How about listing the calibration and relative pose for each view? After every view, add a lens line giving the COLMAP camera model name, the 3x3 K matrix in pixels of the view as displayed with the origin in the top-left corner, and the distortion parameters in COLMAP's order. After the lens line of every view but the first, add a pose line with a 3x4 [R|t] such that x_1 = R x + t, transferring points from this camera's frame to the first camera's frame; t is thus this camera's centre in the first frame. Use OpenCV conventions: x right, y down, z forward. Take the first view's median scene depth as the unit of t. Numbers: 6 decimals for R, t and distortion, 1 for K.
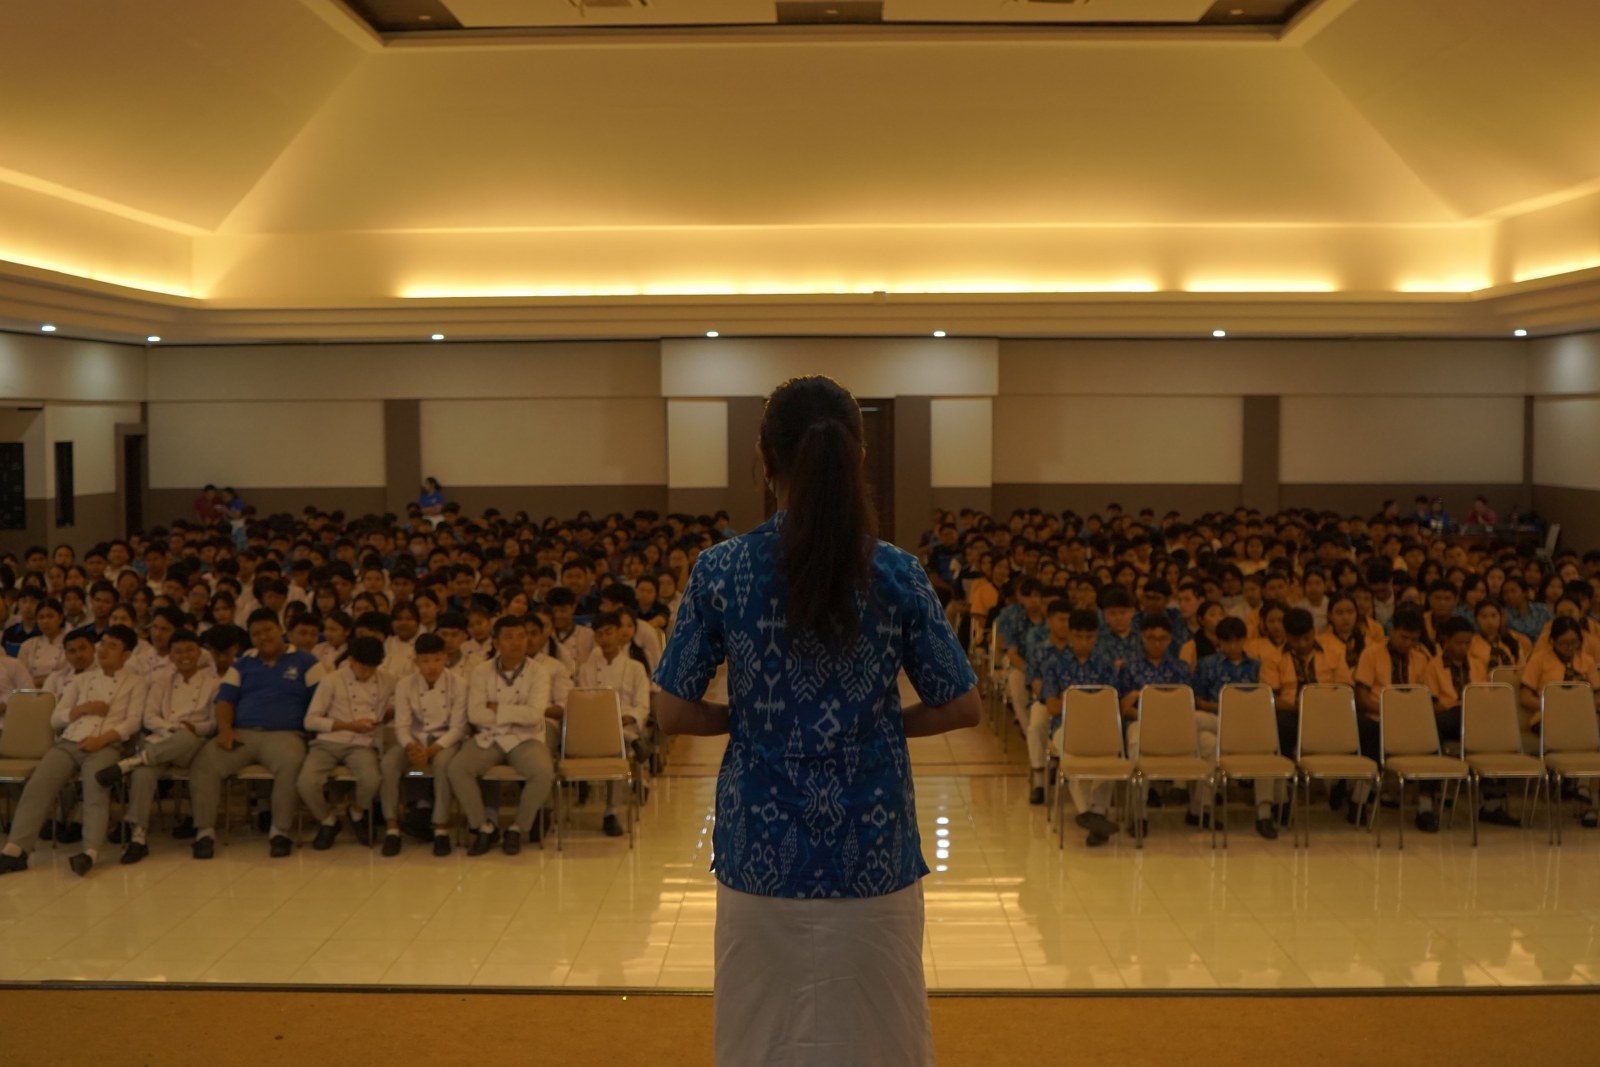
lens RADIAL K [[1953.0, 0, 800.0], [0, 1953.0, 533.5], [0, 0, 1]] dist [-0.121921, 0.084288]
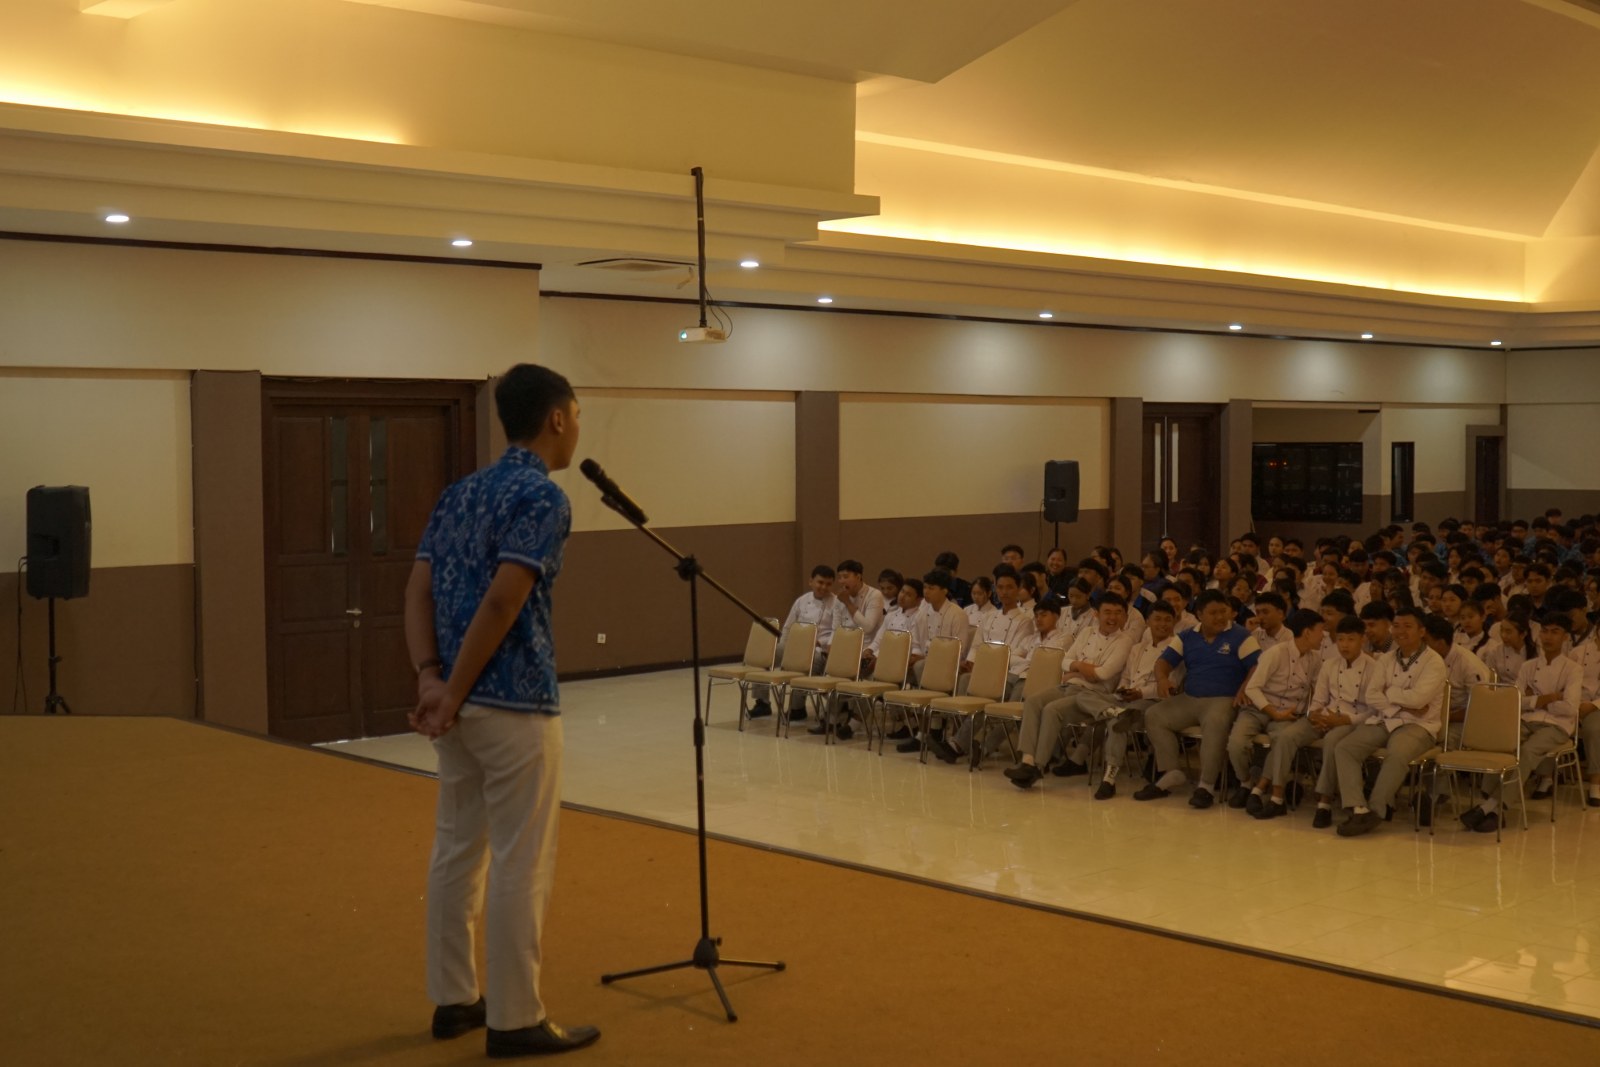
lens RADIAL K [[1953.0, 0, 800.0], [0, 1953.0, 533.5], [0, 0, 1]] dist [-0.121921, 0.084288]
pose [[0.716987, 0.036742, -0.696118, 0.289633], [-0.037592, 0.999195, 0.014020, 0.000004], [0.696072, 0.016116, 0.717791, 0.015725]]
